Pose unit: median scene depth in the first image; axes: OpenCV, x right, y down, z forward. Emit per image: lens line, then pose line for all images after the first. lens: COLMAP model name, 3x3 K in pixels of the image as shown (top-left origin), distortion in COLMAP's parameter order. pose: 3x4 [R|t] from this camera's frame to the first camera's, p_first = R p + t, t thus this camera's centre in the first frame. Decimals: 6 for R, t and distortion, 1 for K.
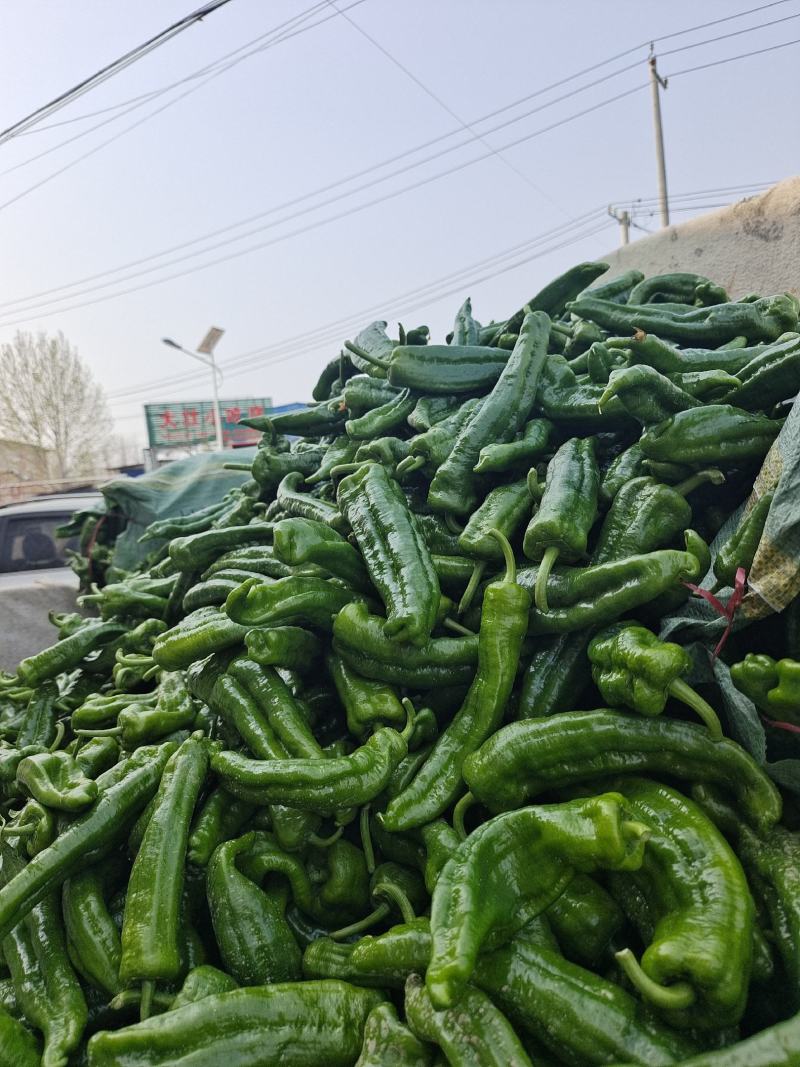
lens RADIAL K [[733.7, 0, 403.9], [0, 733.7, 529.2], [0, 0, 1]] dist [0.008983, 0.000511]
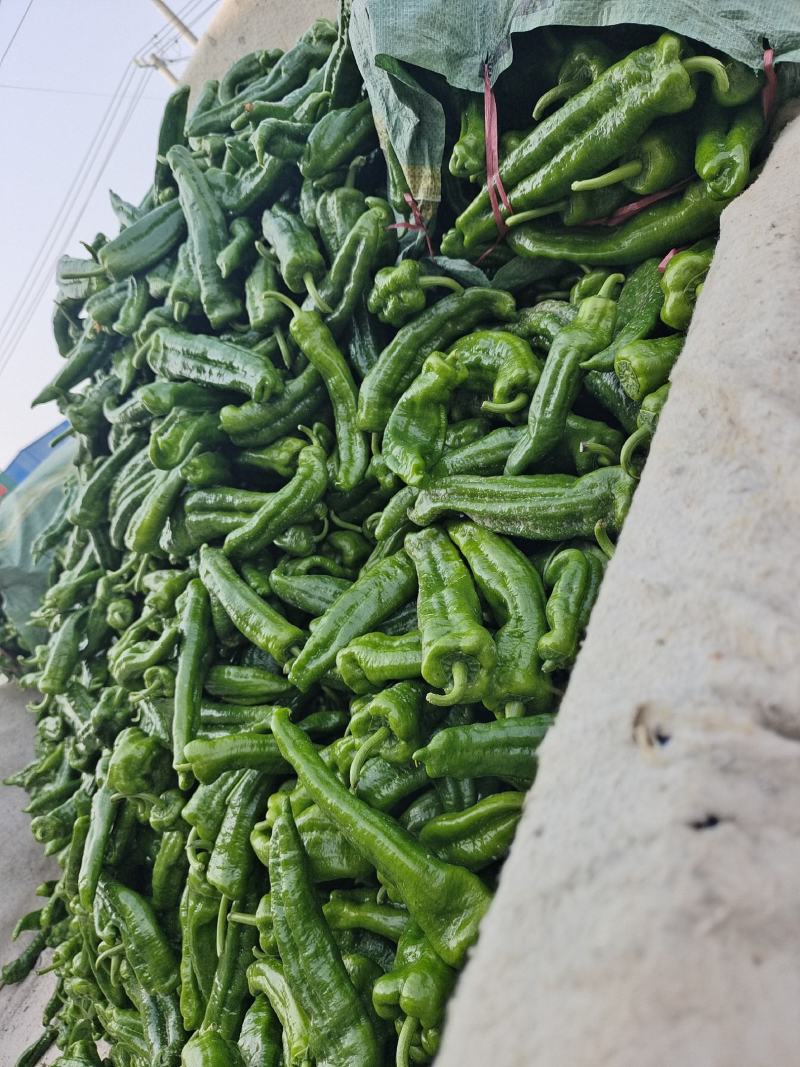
lens RADIAL K [[733.7, 0, 403.9], [0, 733.7, 529.2], [0, 0, 1]] dist [0.008983, 0.000511]
pose [[0.726492, -0.671254, 0.147061, -0.178432], [0.637528, 0.738257, 0.220306, 0.181412], [-0.256450, -0.066295, 0.964281, -0.391288]]
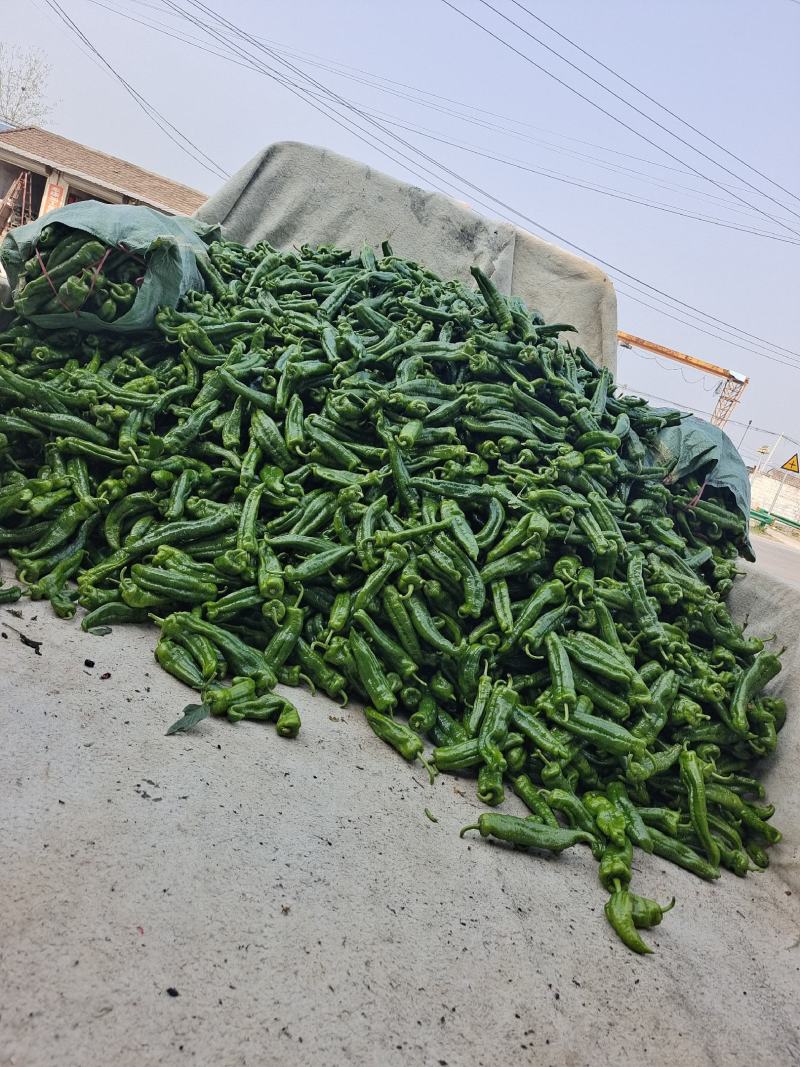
lens RADIAL K [[733.7, 0, 403.9], [0, 733.7, 529.2], [0, 0, 1]] dist [0.008983, 0.000511]
pose [[0.467401, 0.061316, 0.881916, -3.545048], [-0.329766, 0.937682, 0.109578, 0.341920], [-0.820238, -0.342043, 0.458494, 0.109803]]
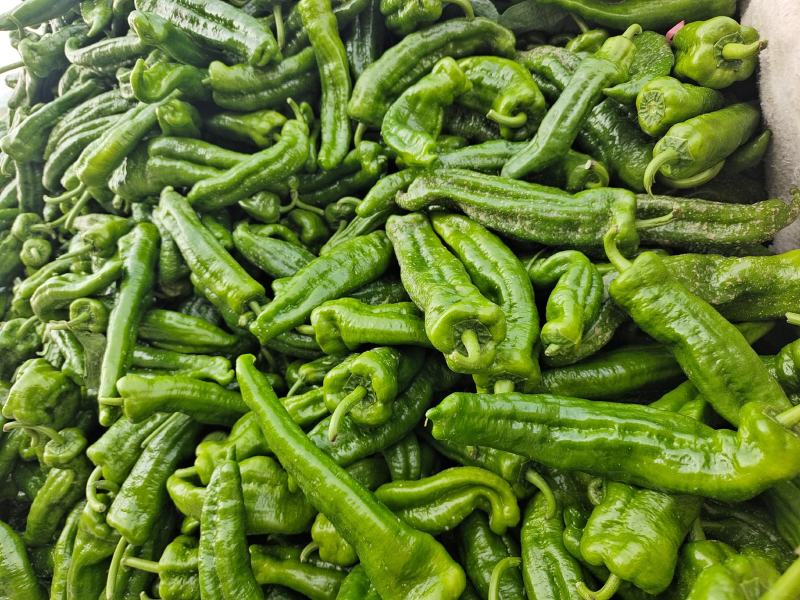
lens RADIAL K [[556.3, 0, 399.4], [0, 556.3, 290.8], [0, 0, 1]] dist [0.004427, -0.001477]
pose [[0.789397, -0.512094, 0.338544, -0.365349], [0.391466, 0.844723, 0.364962, 0.218708], [-0.472871, -0.155572, 0.867289, -0.110422]]
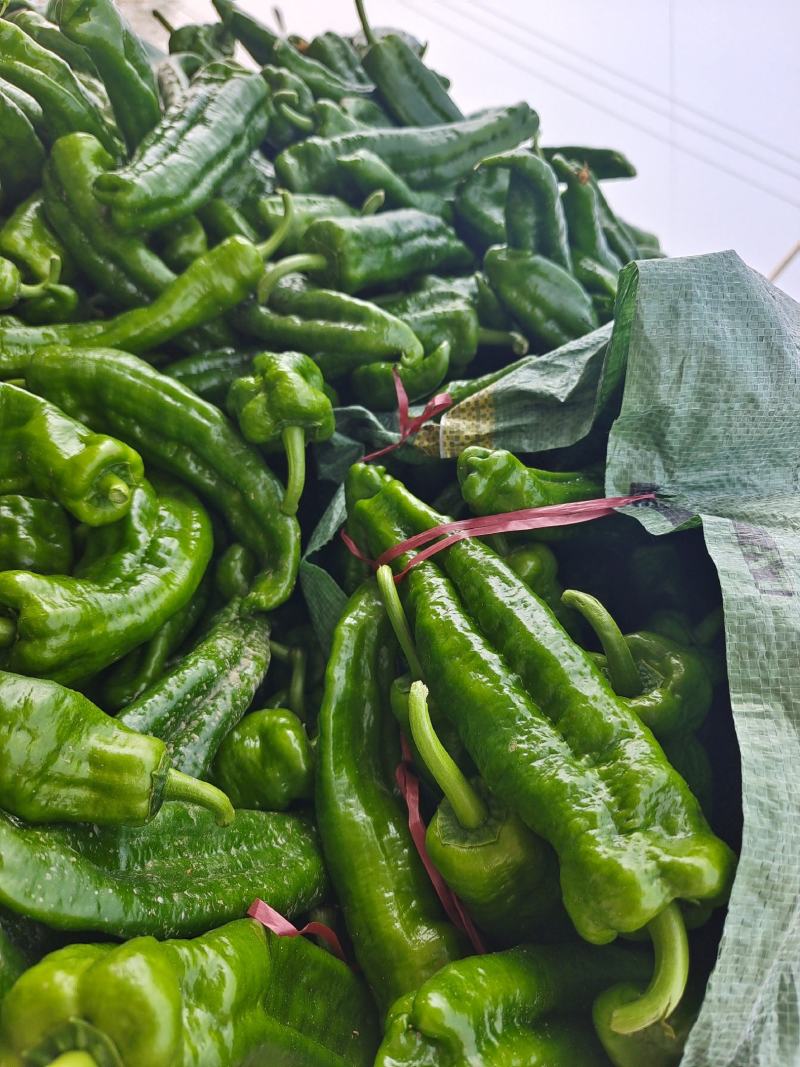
lens RADIAL K [[742.0, 0, 400.0], [0, 742.0, 533.5], [0, 0, 1]] dist [0.004427, -0.001477]
pose [[0.710088, 0.668116, 0.222252, 0.267717], [-0.697624, 0.710330, 0.093552, 0.101103], [-0.095369, -0.221478, 0.970491, 0.106220]]
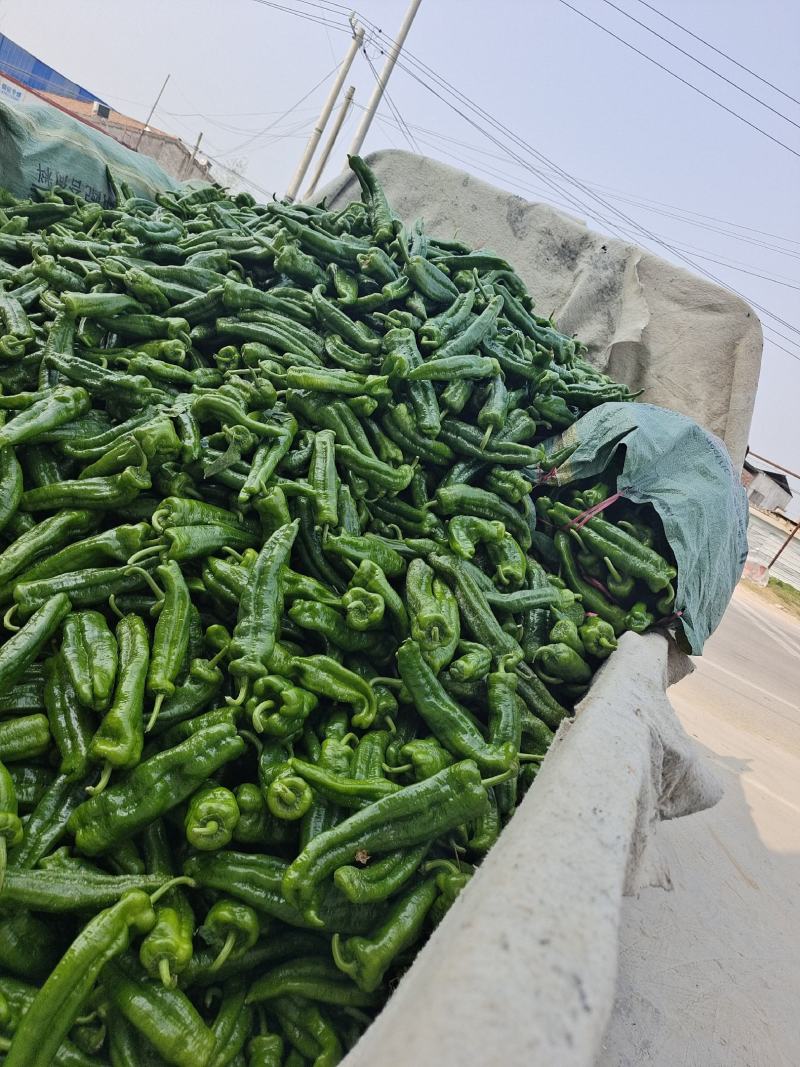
lens RADIAL K [[733.7, 0, 403.9], [0, 733.7, 529.2], [0, 0, 1]] dist [0.008983, 0.000511]
pose [[0.719218, 0.330264, 0.611270, -1.226568], [-0.487090, 0.867060, 0.104642, 0.194086], [-0.495449, -0.373004, 0.784474, -0.752146]]
